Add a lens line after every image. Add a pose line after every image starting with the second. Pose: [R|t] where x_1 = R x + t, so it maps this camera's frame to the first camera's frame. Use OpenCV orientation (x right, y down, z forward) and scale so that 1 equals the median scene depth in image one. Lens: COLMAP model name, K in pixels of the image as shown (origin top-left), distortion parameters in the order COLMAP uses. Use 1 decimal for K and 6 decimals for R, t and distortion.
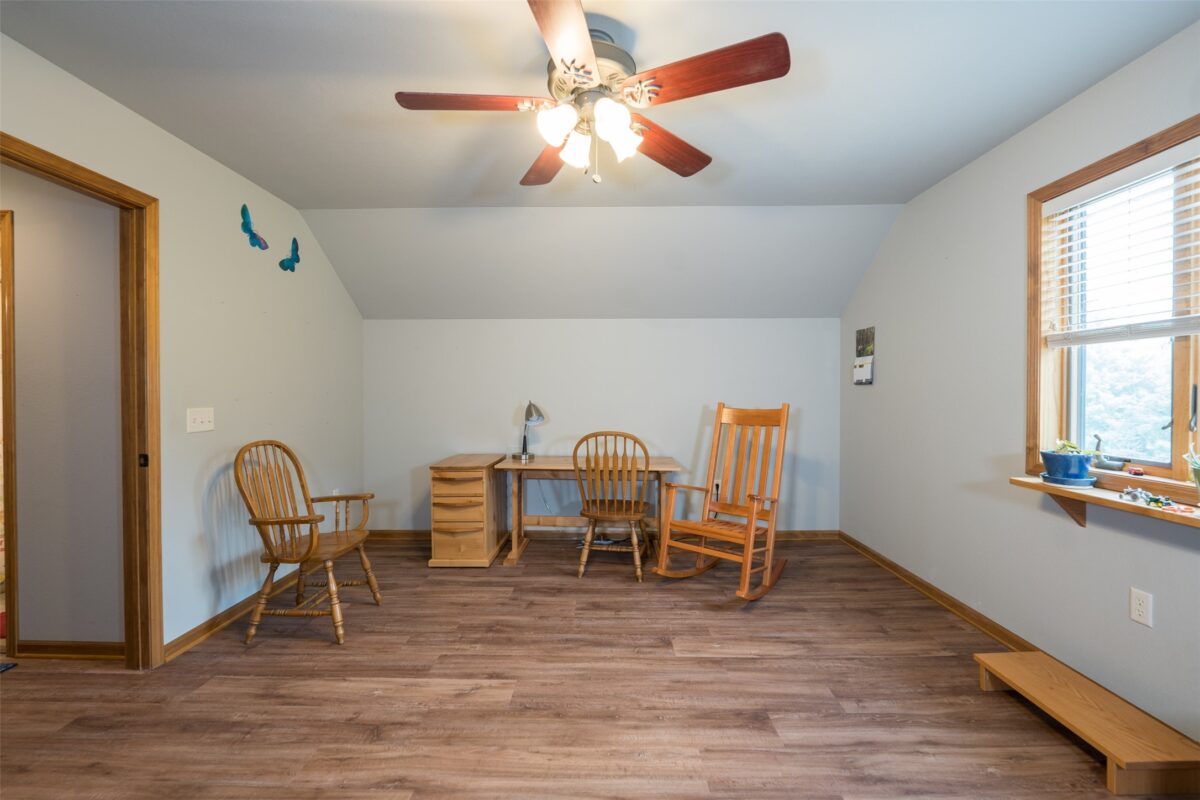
lens RADIAL K [[499.5, 0, 595.3], [0, 499.5, 398.7], [0, 0, 1]] dist [-0.010330, -0.000482]
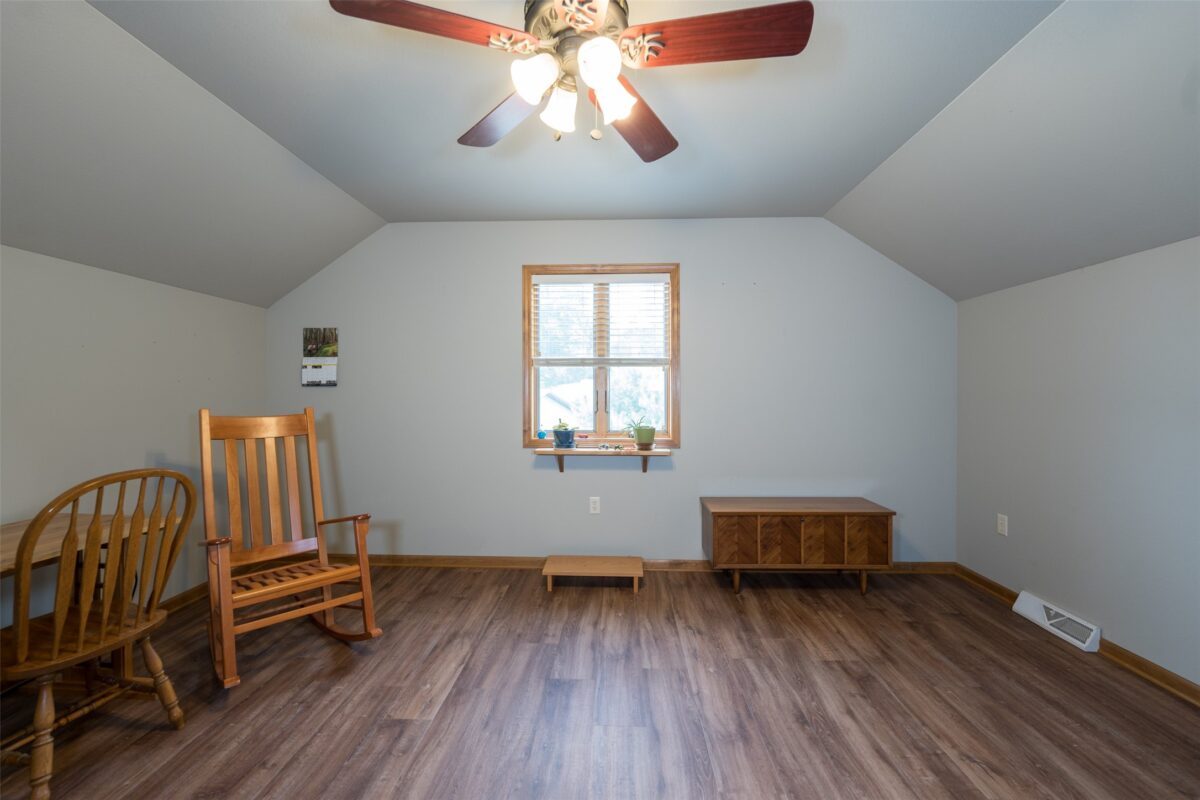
lens RADIAL K [[489.7, 0, 598.8], [0, 489.7, 399.1], [0, 0, 1]] dist [-0.004821, -0.003918]
pose [[0.021799, -0.006479, 0.999741, -0.604404], [0.011587, 0.999913, 0.006227, -0.005162], [-0.999695, 0.011448, 0.021872, 0.692617]]
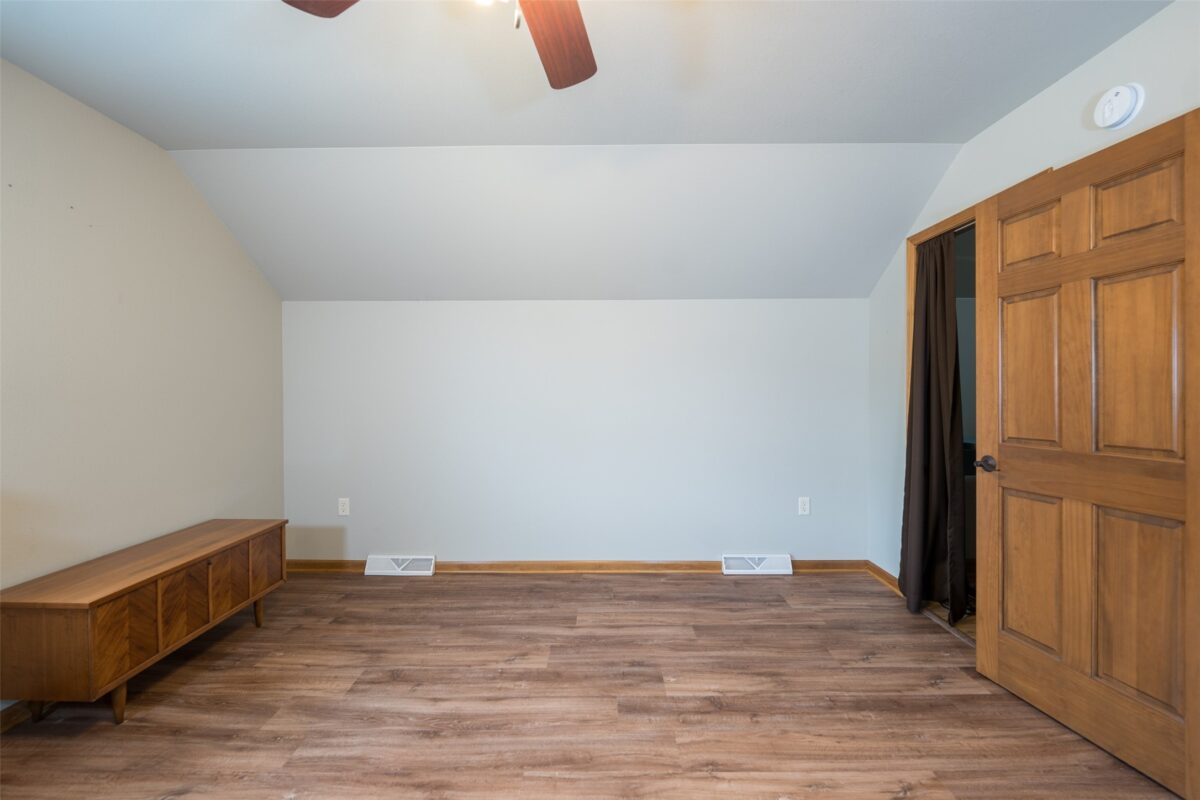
lens RADIAL K [[495.8, 0, 599.2], [0, 495.8, 400.1], [0, 0, 1]] dist [-0.021250, 0.000121]
pose [[-0.999855, 0.003913, -0.016576, -0.075145], [0.003466, 0.999631, 0.026933, -0.011375], [0.016675, 0.026872, -0.999500, 1.120015]]
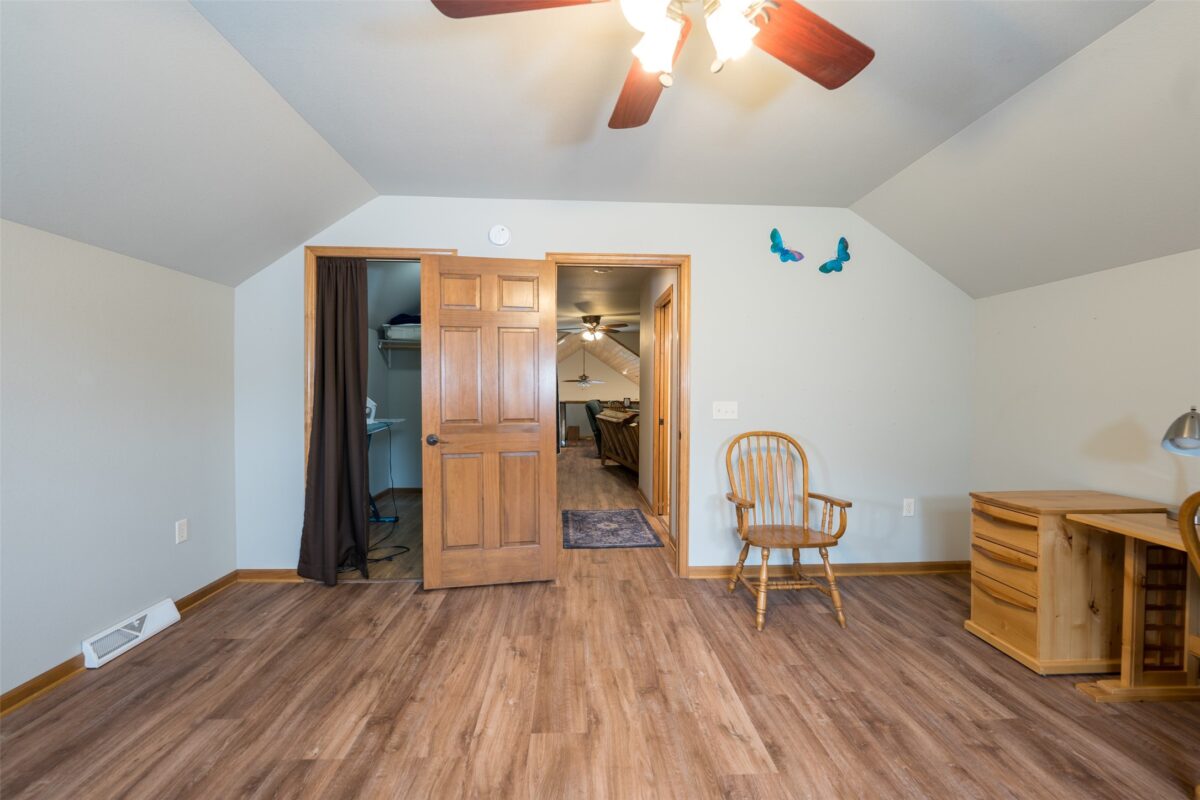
lens RADIAL K [[488.3, 0, 599.0], [0, 488.3, 397.9], [0, 0, 1]] dist [-0.003397, -0.004864]
pose [[0.074250, 0.018165, -0.997074, 0.488852], [-0.015827, 0.999730, 0.017035, -0.007703], [0.997114, 0.014516, 0.074518, 0.599959]]
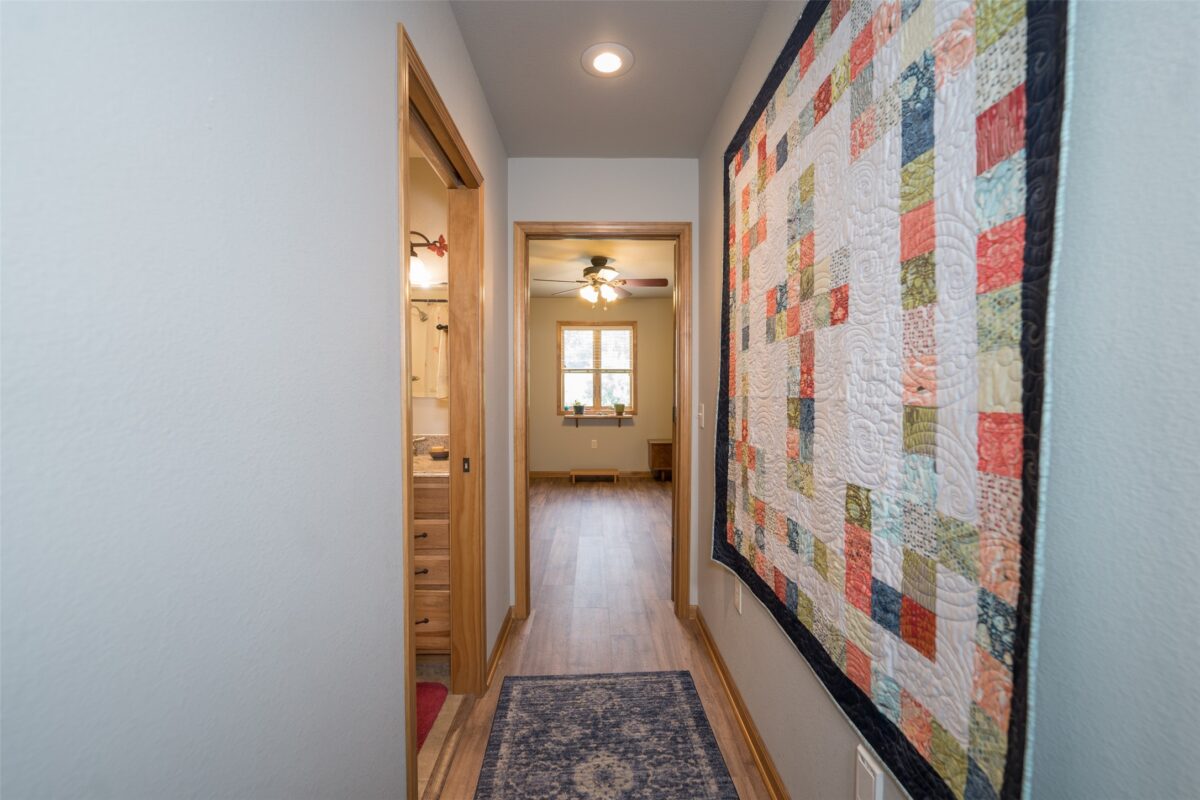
lens RADIAL K [[489.7, 0, 598.8], [0, 489.7, 399.1], [0, 0, 1]] dist [-0.004821, -0.003918]
pose [[-0.031474, -0.022286, 0.999256, -1.969939], [0.011834, 0.999673, 0.022668, -0.008048], [-0.999435, 0.012539, -0.031200, 0.795976]]
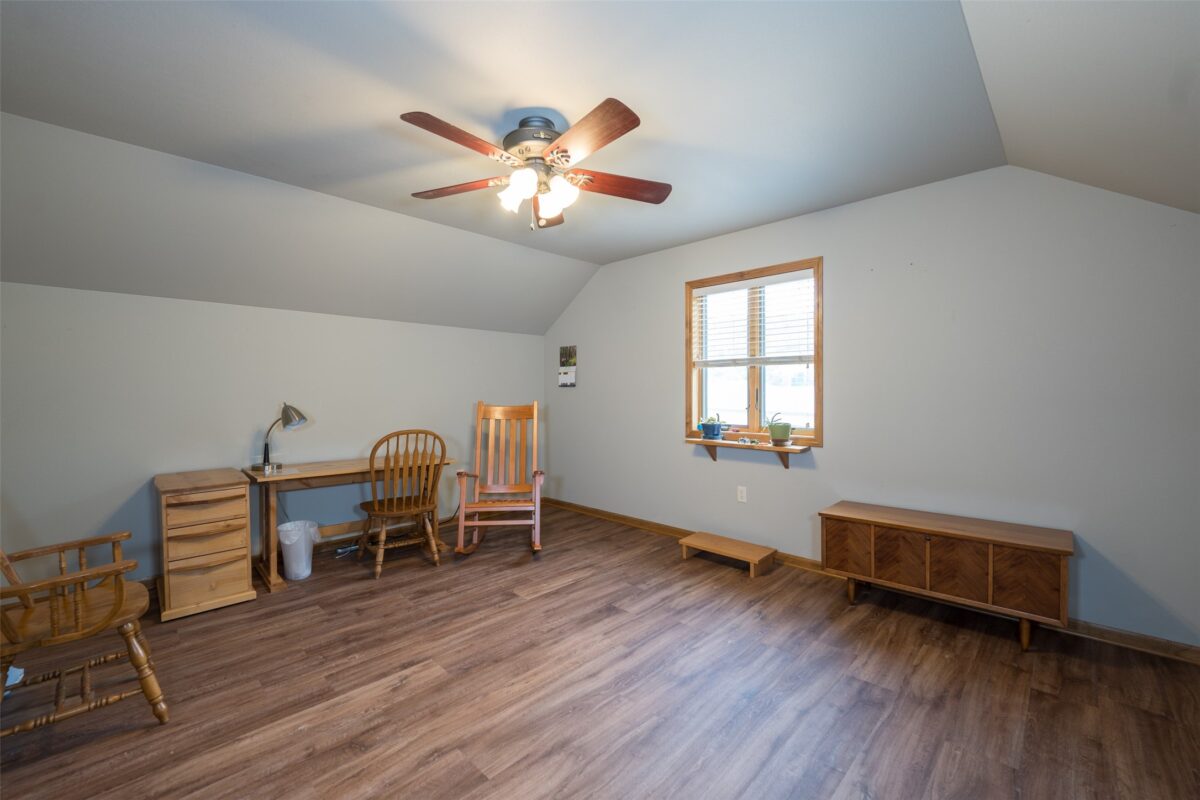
lens RADIAL K [[489.7, 0, 598.8], [0, 489.7, 399.1], [0, 0, 1]] dist [-0.004821, -0.003918]
pose [[0.687894, -0.011539, 0.725719, -0.603590], [0.011535, 0.999921, 0.004966, 0.000131], [-0.725719, 0.004955, 0.687973, 0.003789]]
